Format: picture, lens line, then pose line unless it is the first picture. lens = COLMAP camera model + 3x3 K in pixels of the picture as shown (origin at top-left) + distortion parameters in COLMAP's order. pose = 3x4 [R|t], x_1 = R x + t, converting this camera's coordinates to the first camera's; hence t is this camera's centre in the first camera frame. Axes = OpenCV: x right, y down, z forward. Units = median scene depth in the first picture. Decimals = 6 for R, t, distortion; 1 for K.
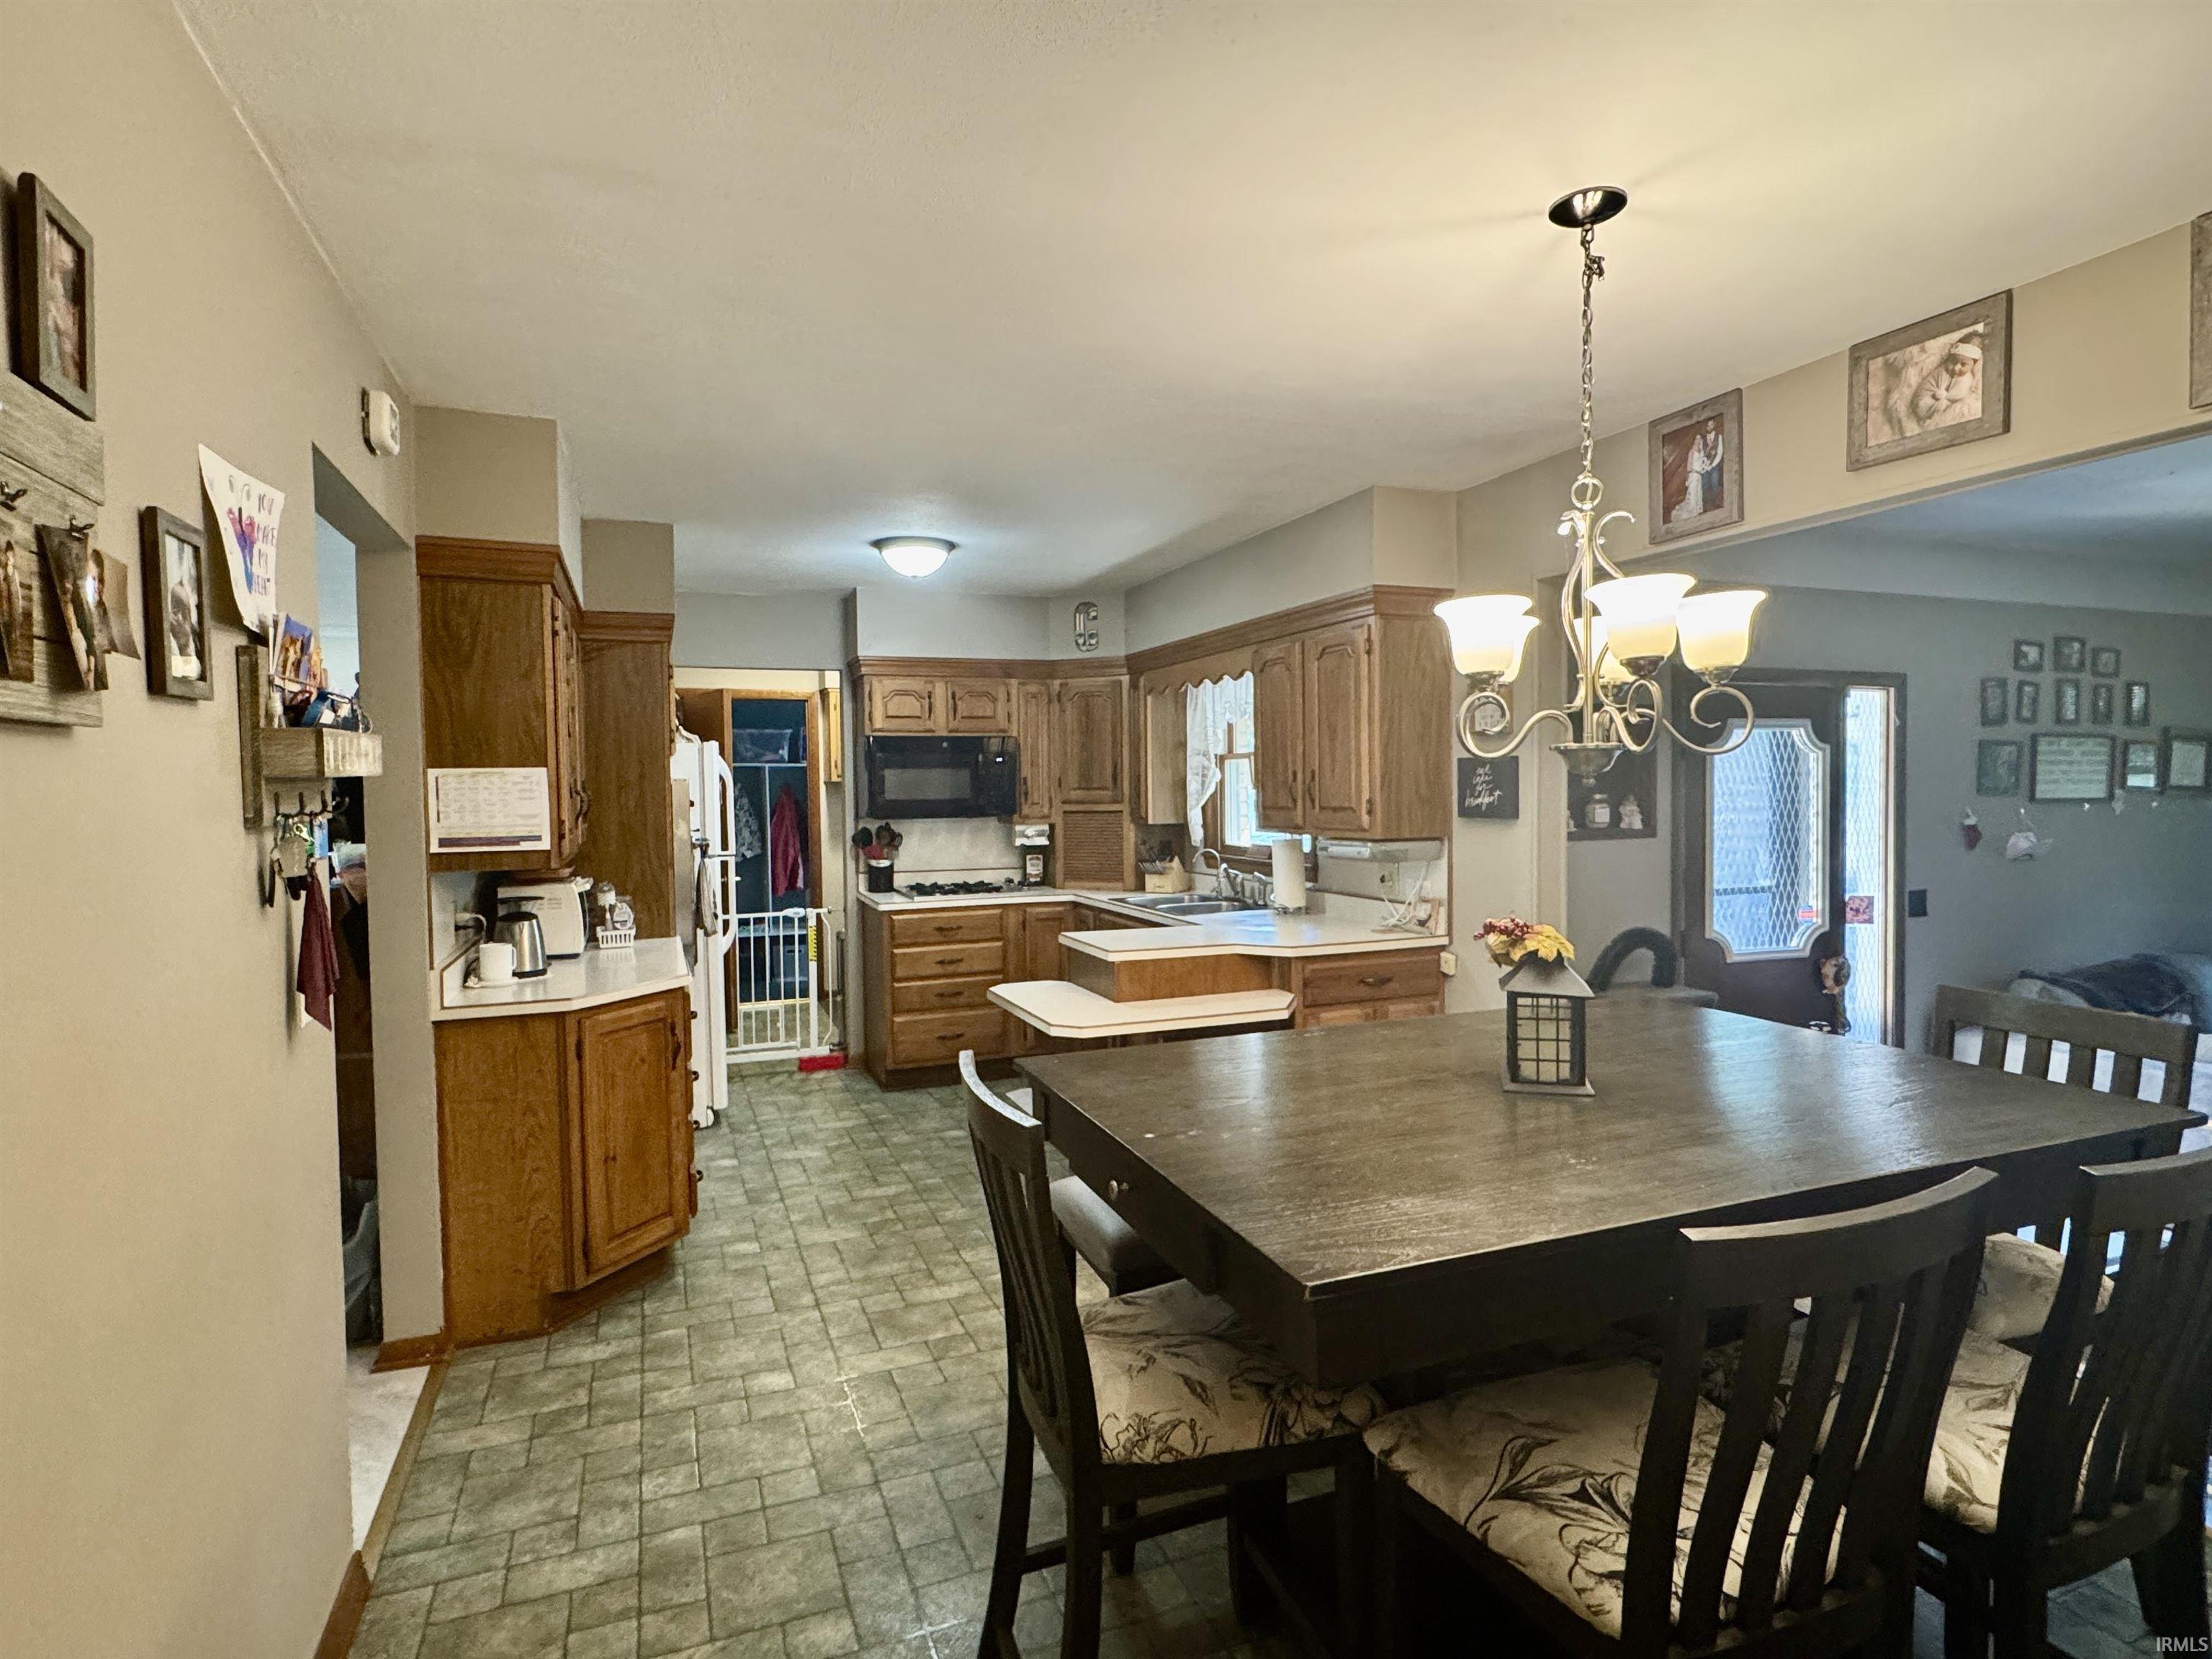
lens RADIAL K [[1169.0, 0, 1101.2], [0, 1169.0, 833.5], [0, 0, 1]] dist [-0.004276, 0.000393]
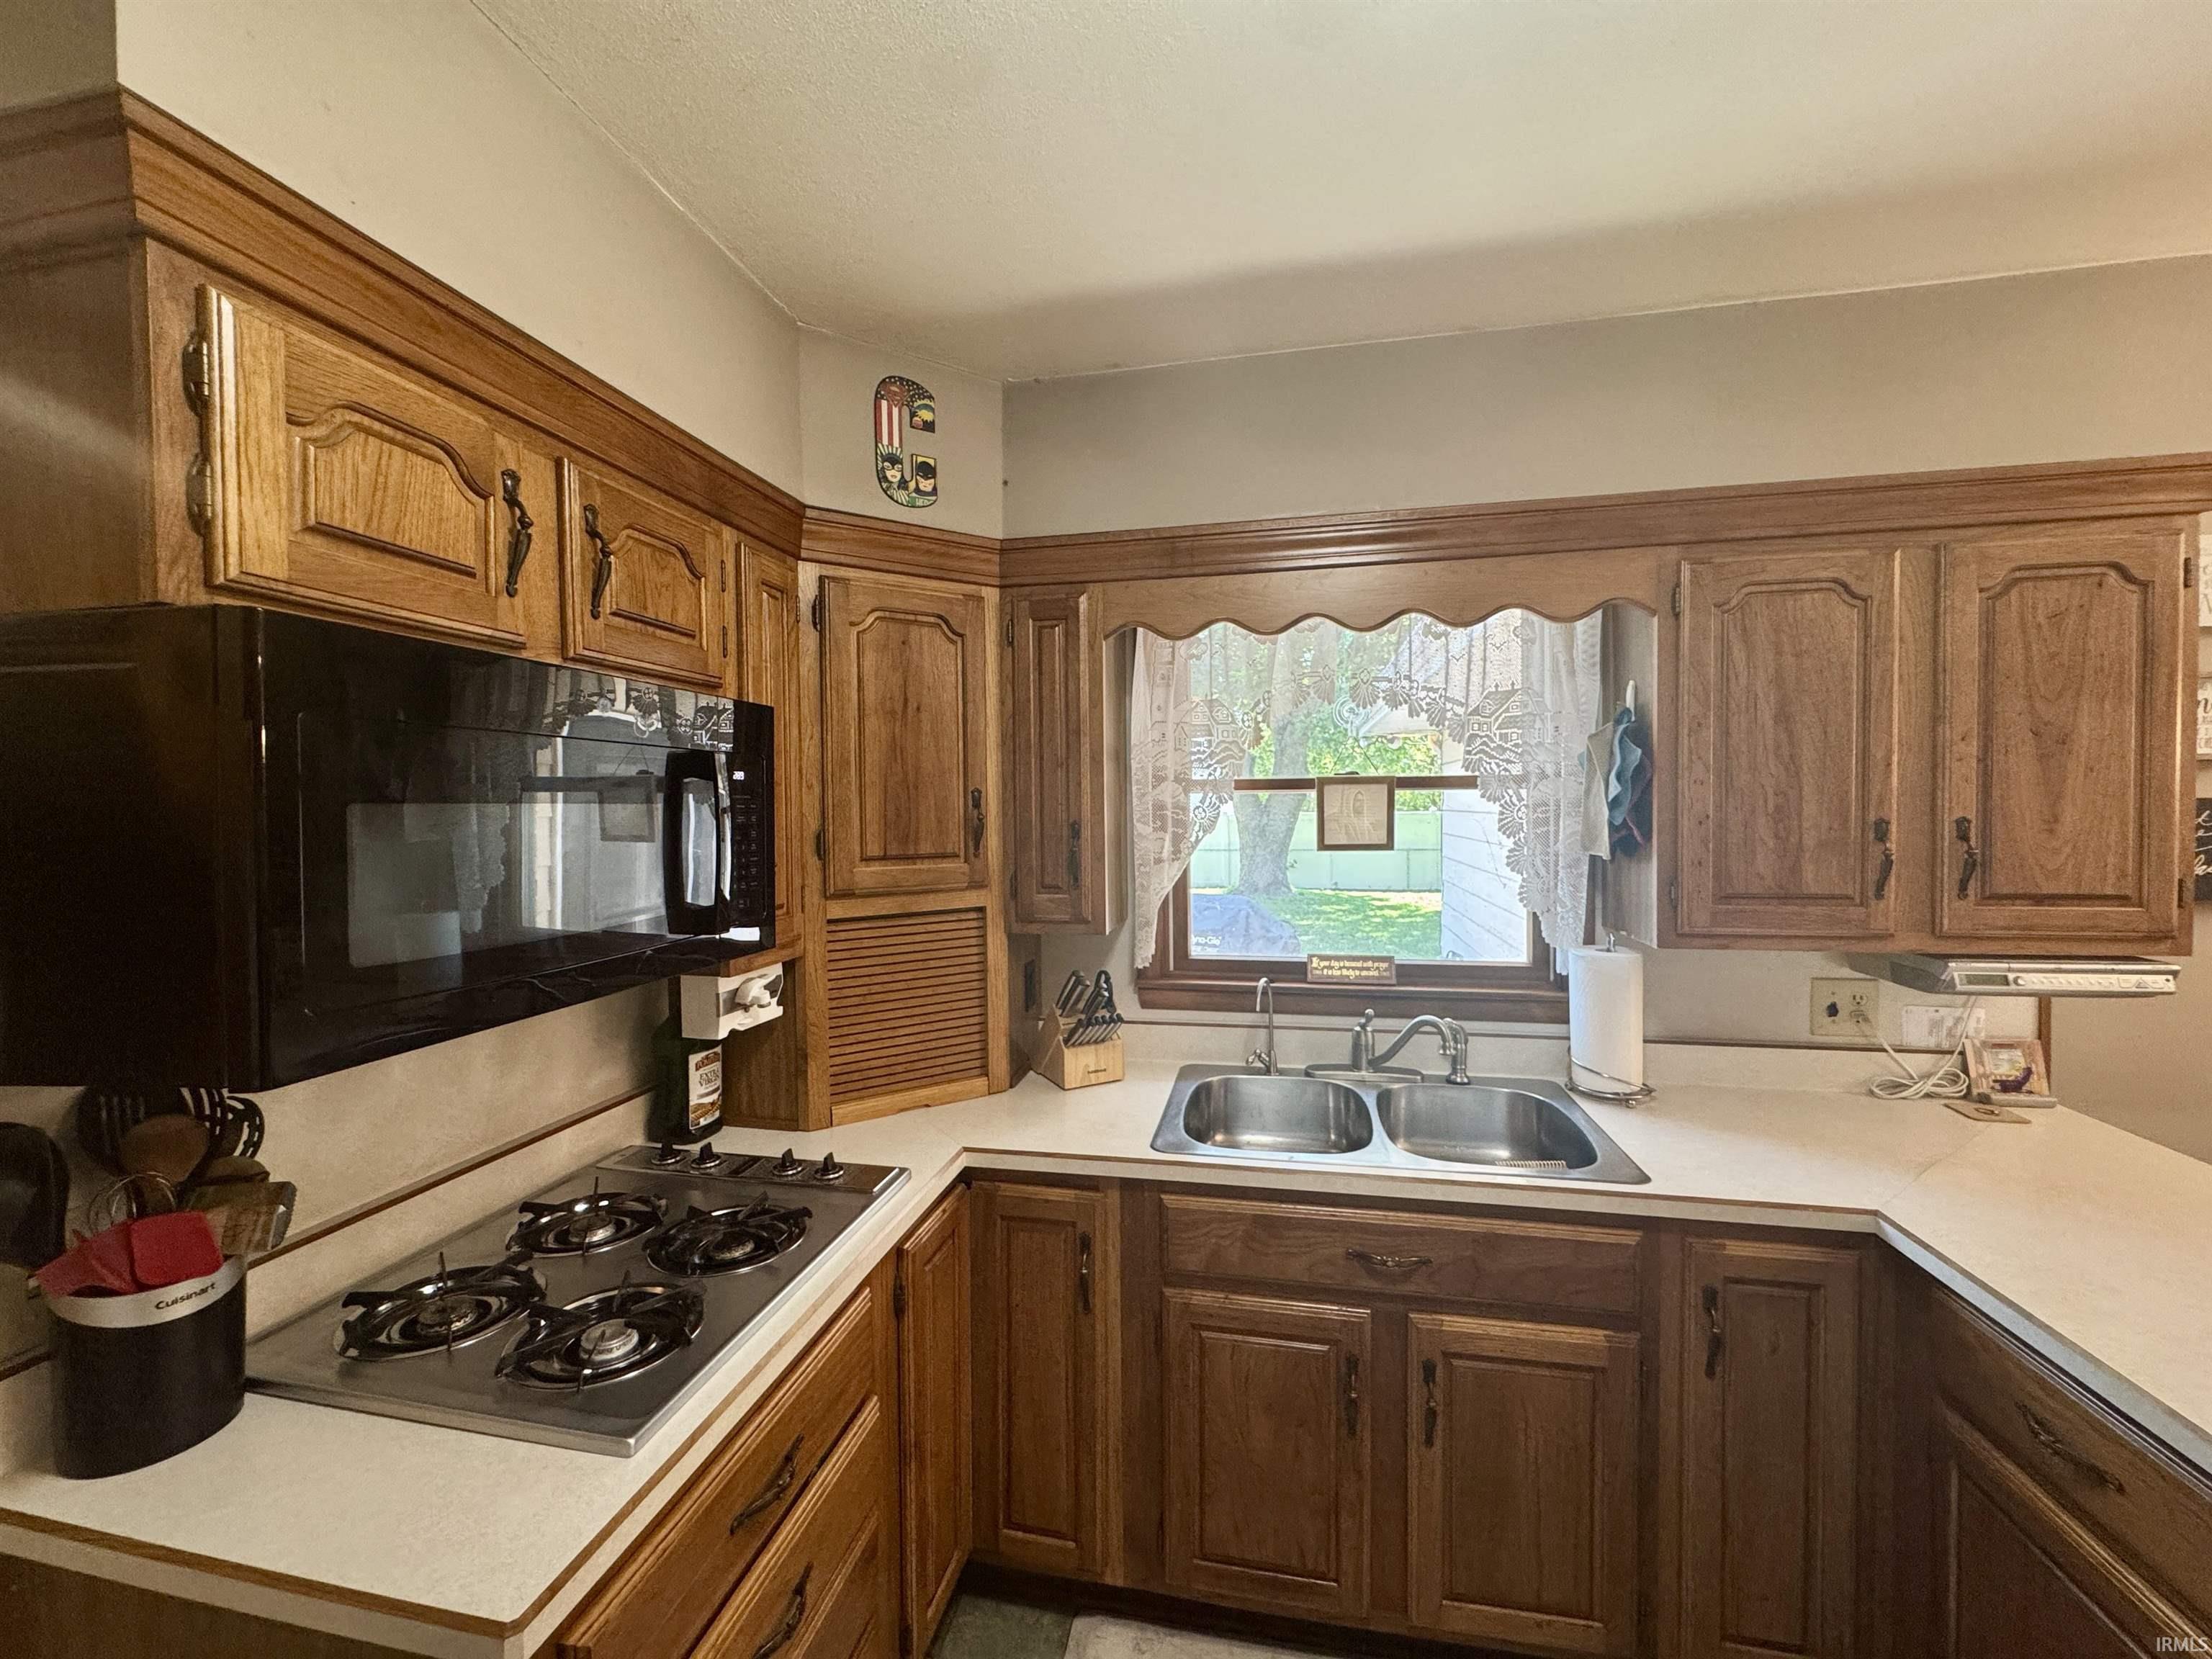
lens RADIAL K [[887.4, 0, 1099.4], [0, 887.4, 823.6], [0, 0, 1]] dist [0.000406, -0.000224]
pose [[0.546440, -0.010868, 0.837428, -0.226537], [0.033845, 0.999386, -0.009115, -0.045106], [-0.836814, 0.033324, 0.546472, 0.790670]]
